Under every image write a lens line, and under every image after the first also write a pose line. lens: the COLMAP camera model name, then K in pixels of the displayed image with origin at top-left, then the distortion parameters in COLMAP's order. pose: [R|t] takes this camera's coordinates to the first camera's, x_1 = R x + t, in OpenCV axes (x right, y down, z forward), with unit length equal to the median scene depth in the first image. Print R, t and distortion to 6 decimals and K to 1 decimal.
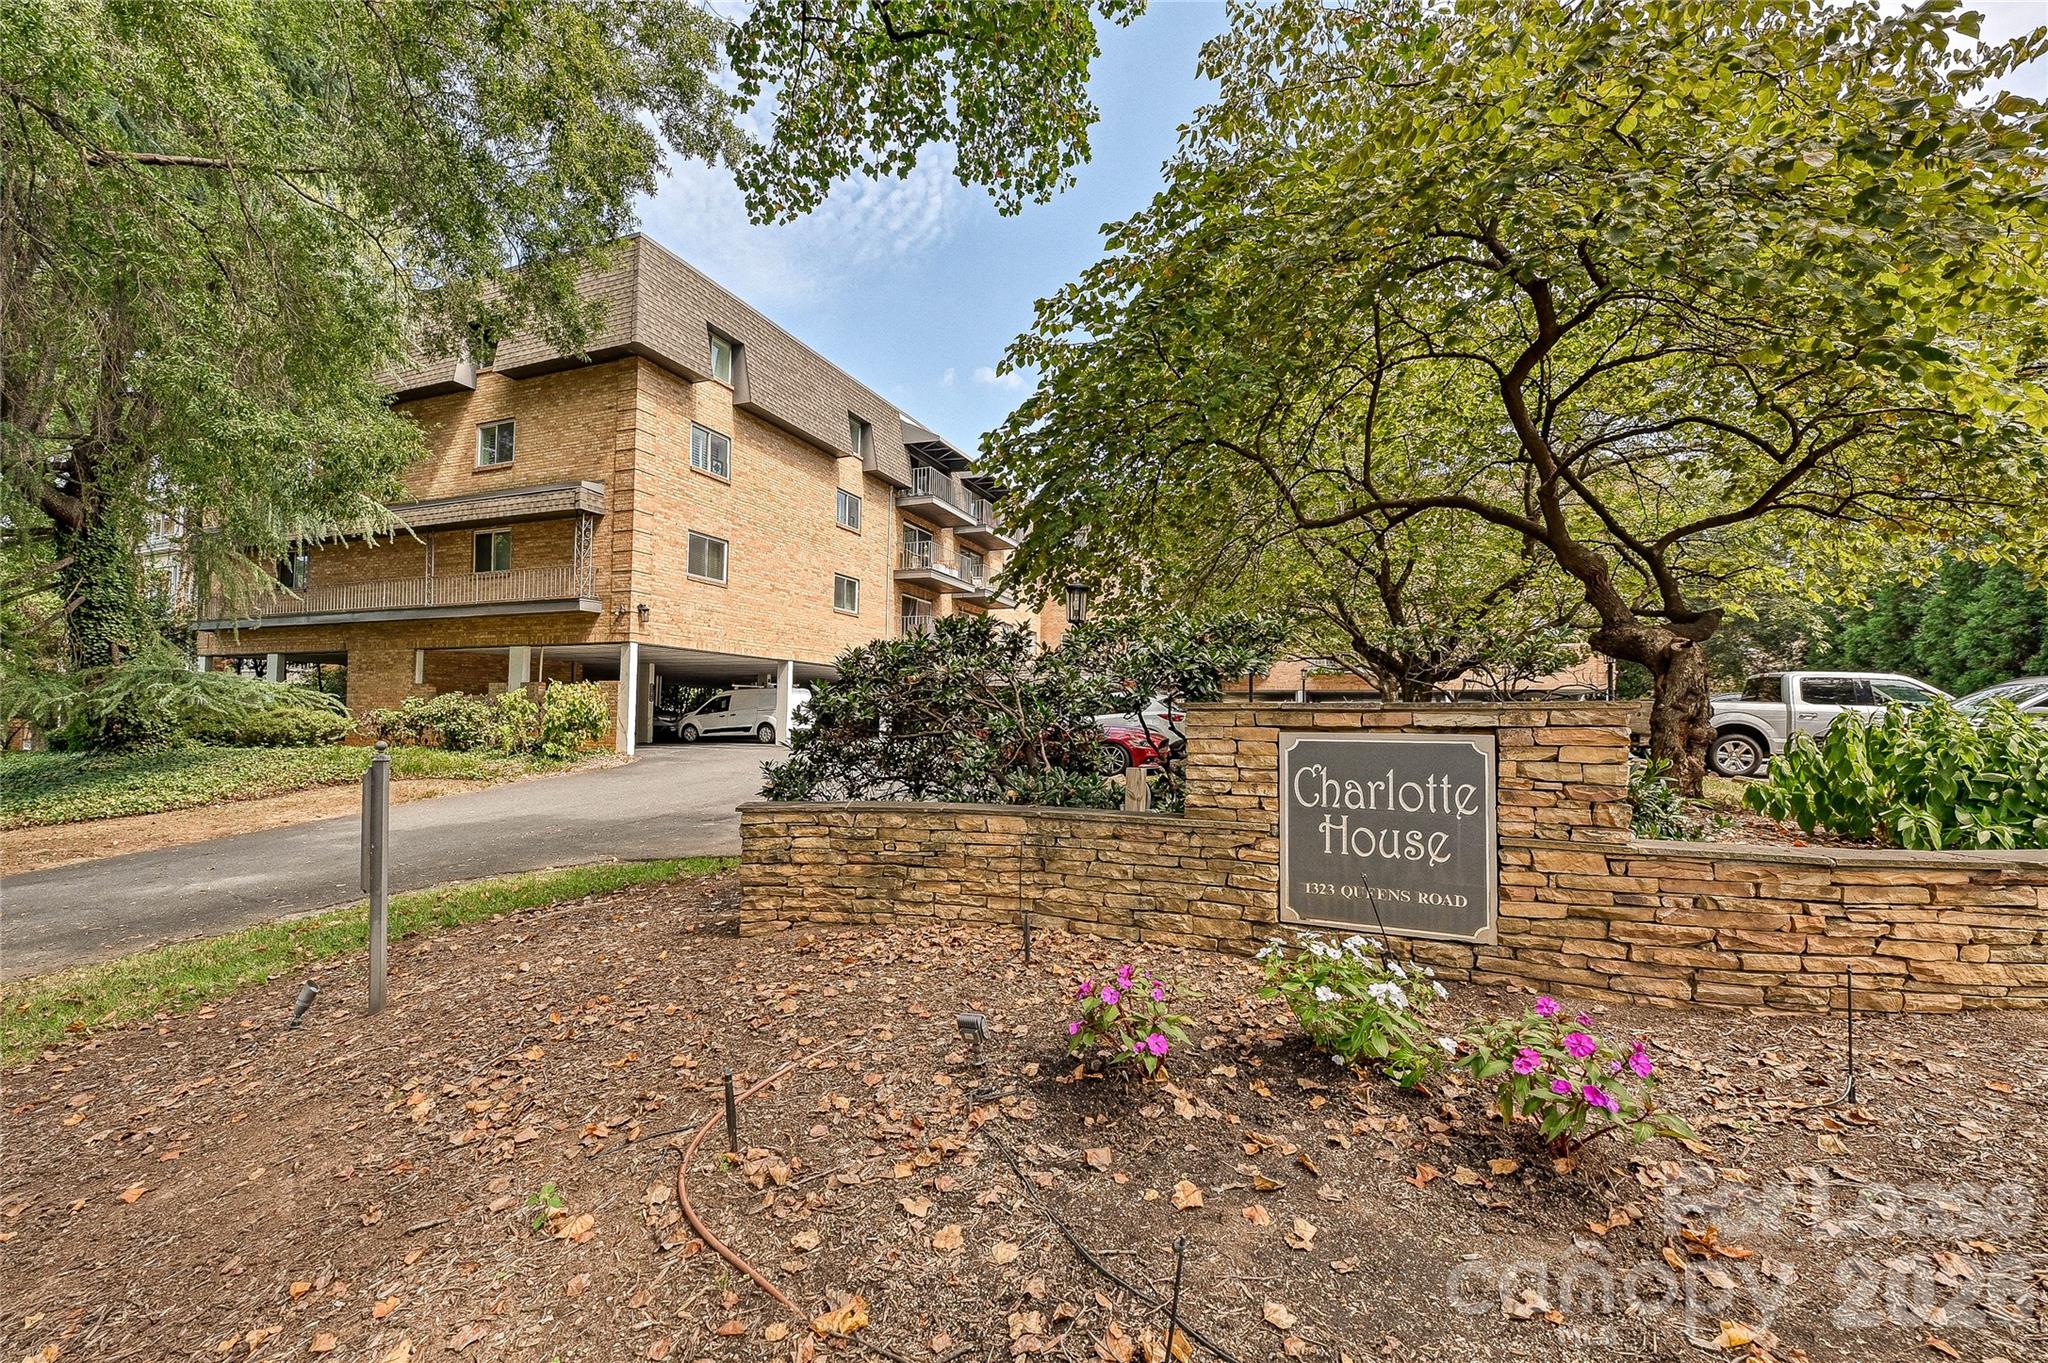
lens RADIAL K [[757.3, 0, 1026.3], [0, 757.3, 709.2], [0, 0, 1]] dist [-0.000705, 0.000147]
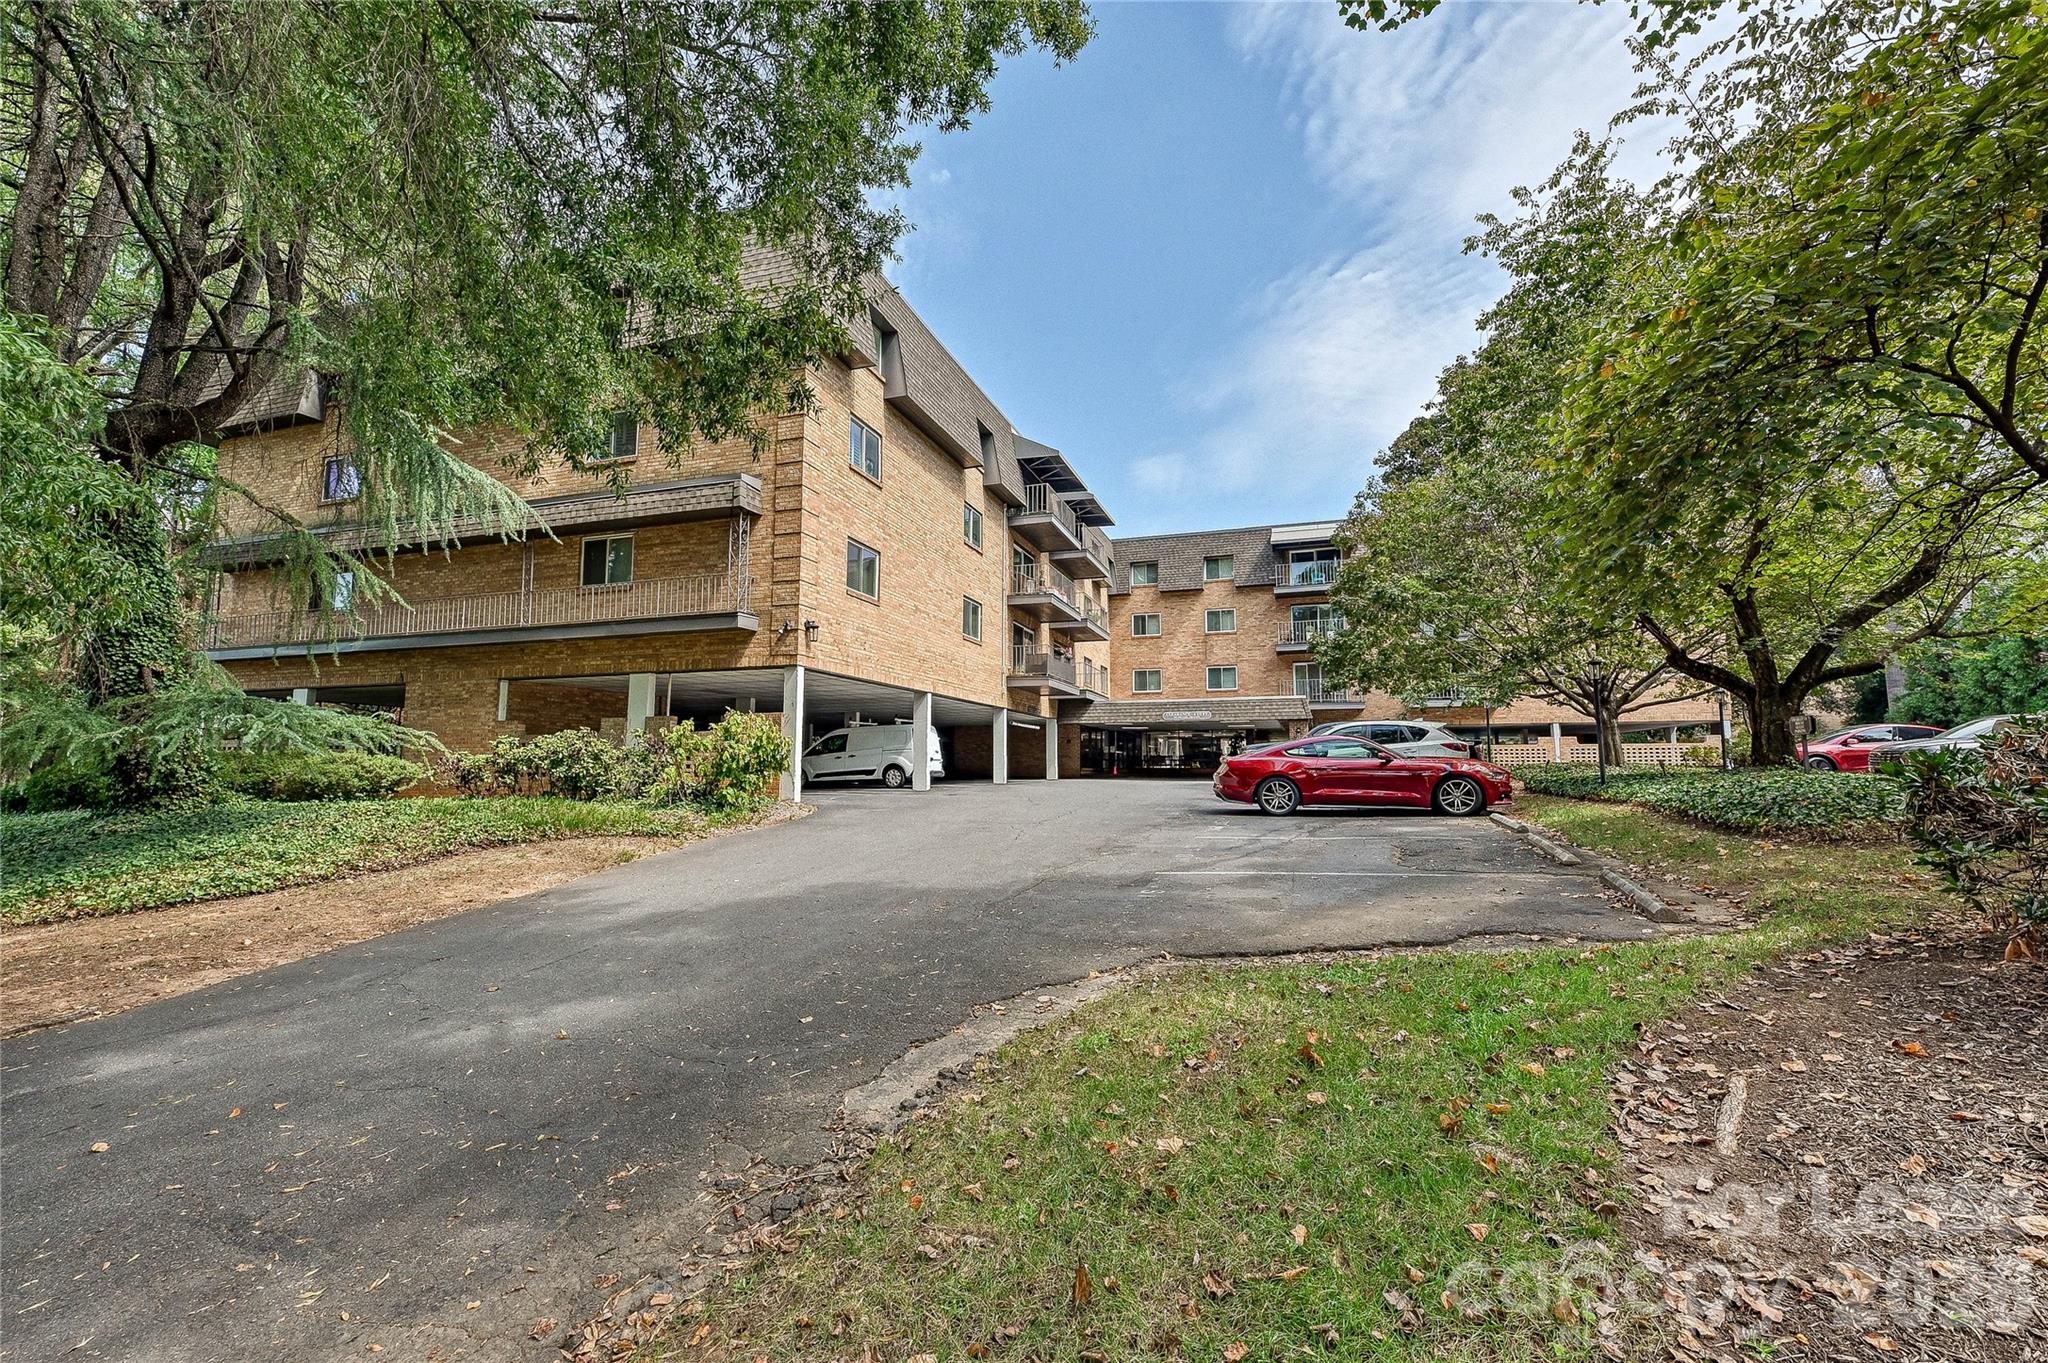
lens RADIAL K [[757.3, 0, 1026.3], [0, 757.3, 709.2], [0, 0, 1]] dist [-0.000705, 0.000147]
pose [[0.997698, -0.009251, 0.067182, -0.308752], [0.013393, 0.998019, -0.061463, 0.012389], [-0.066481, 0.062221, 0.995846, 0.152391]]
